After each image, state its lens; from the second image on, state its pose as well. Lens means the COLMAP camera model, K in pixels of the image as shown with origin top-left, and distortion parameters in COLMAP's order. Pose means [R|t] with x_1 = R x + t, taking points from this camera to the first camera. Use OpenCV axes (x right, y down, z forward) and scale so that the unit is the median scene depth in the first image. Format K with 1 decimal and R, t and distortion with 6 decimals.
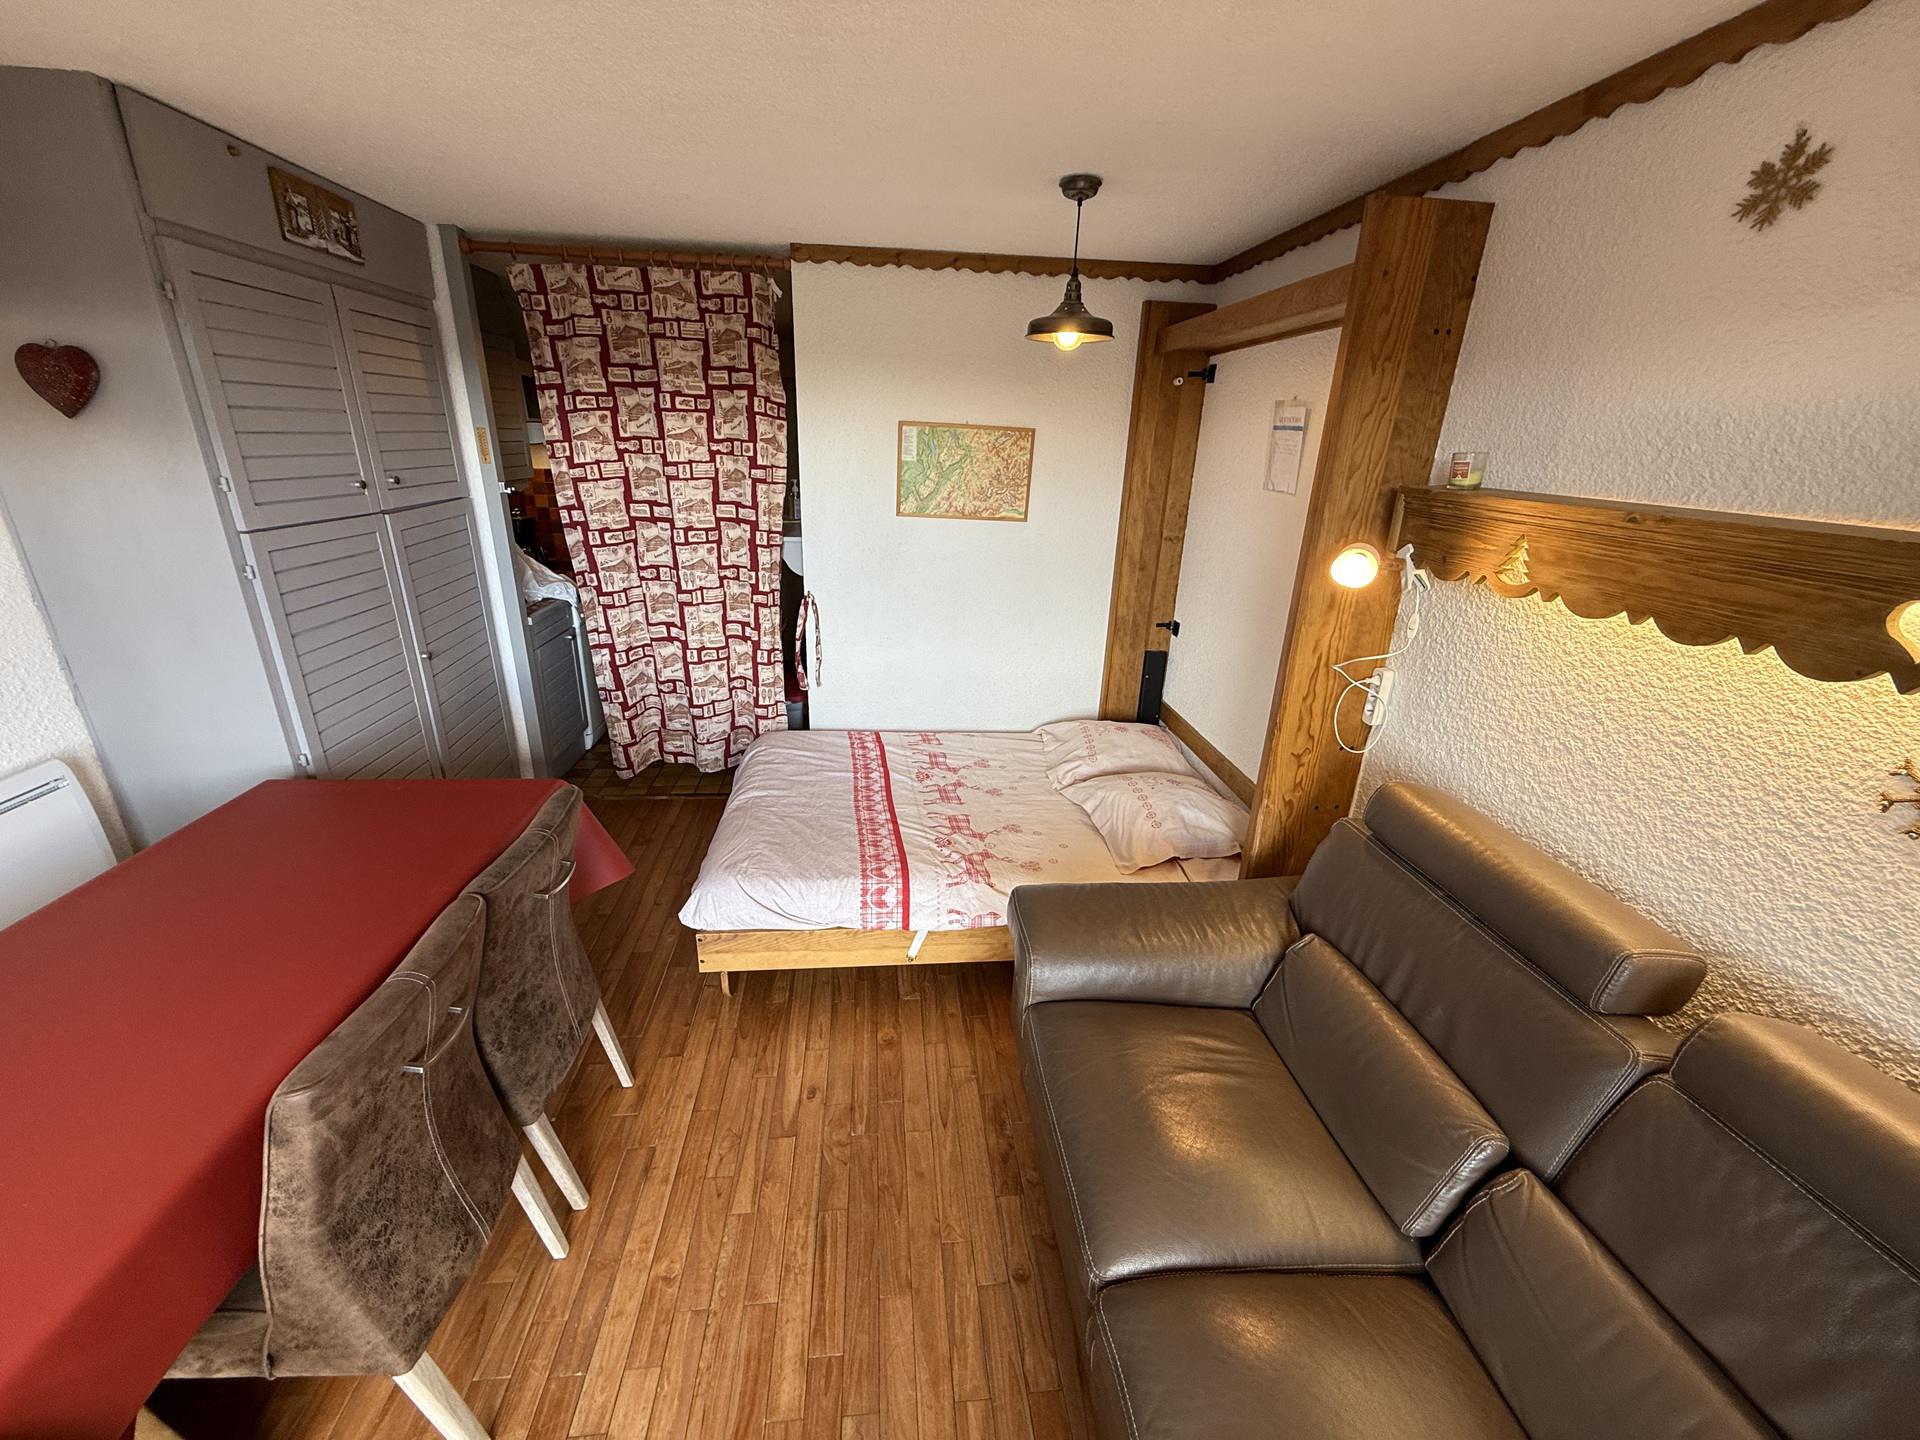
lens RADIAL K [[760.0, 0, 952.1], [0, 760.0, 717.6], [0, 0, 1]] dist [-0.000362, -0.000061]
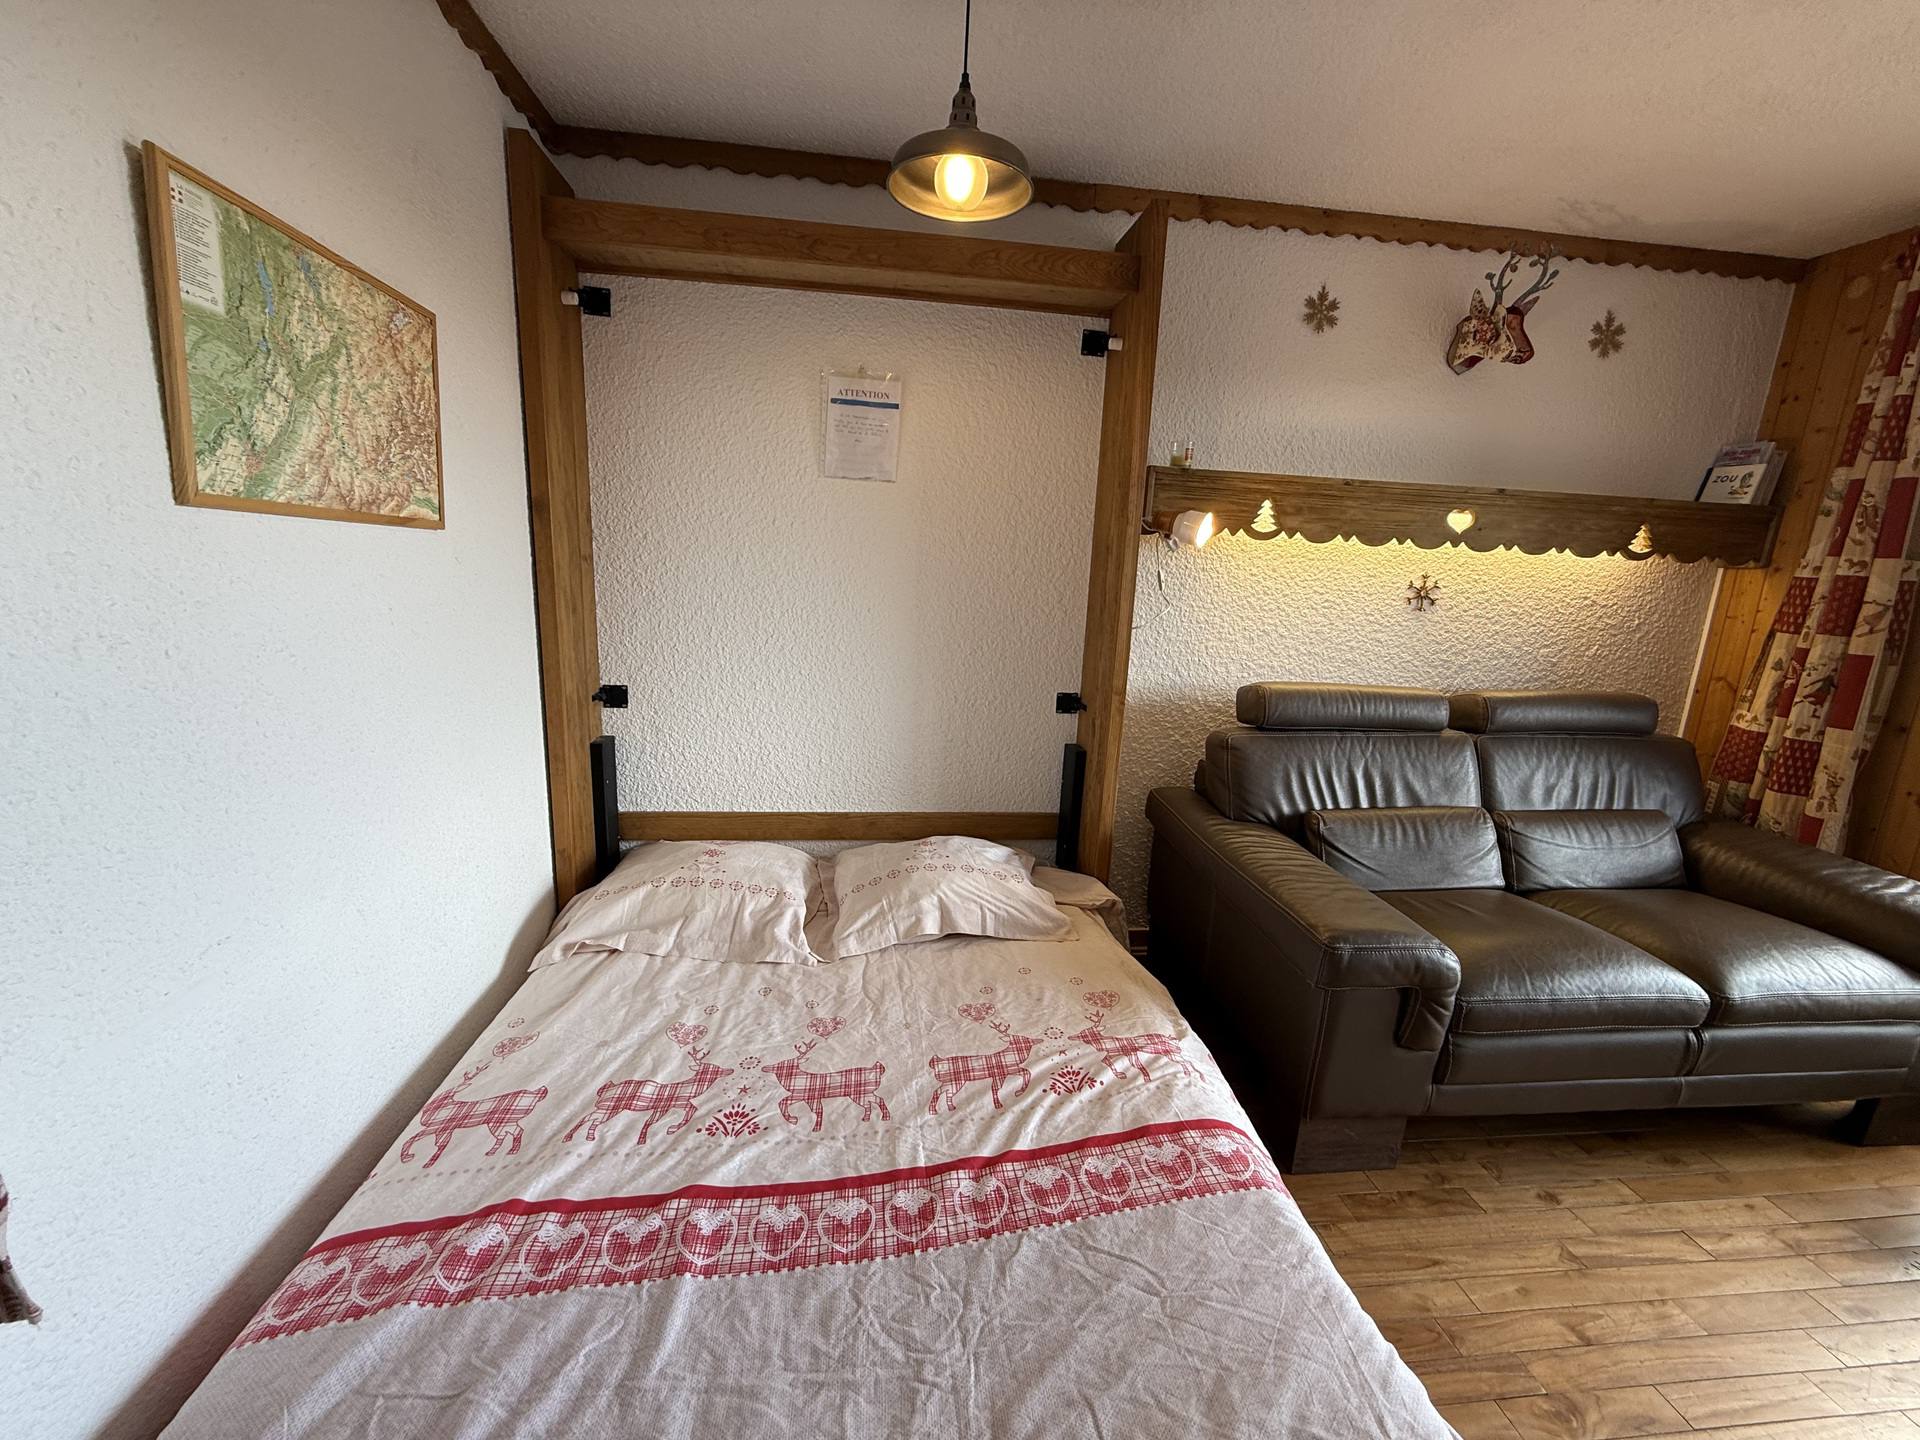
lens RADIAL K [[760.0, 0, 950.1], [0, 760.0, 717.8], [0, 0, 1]] dist [-0.000362, -0.000061]
pose [[-0.017492, -0.239821, 0.970660, -0.403574], [0.307619, 0.922428, 0.233448, -0.193744], [-0.951349, 0.302676, 0.057639, 0.830275]]
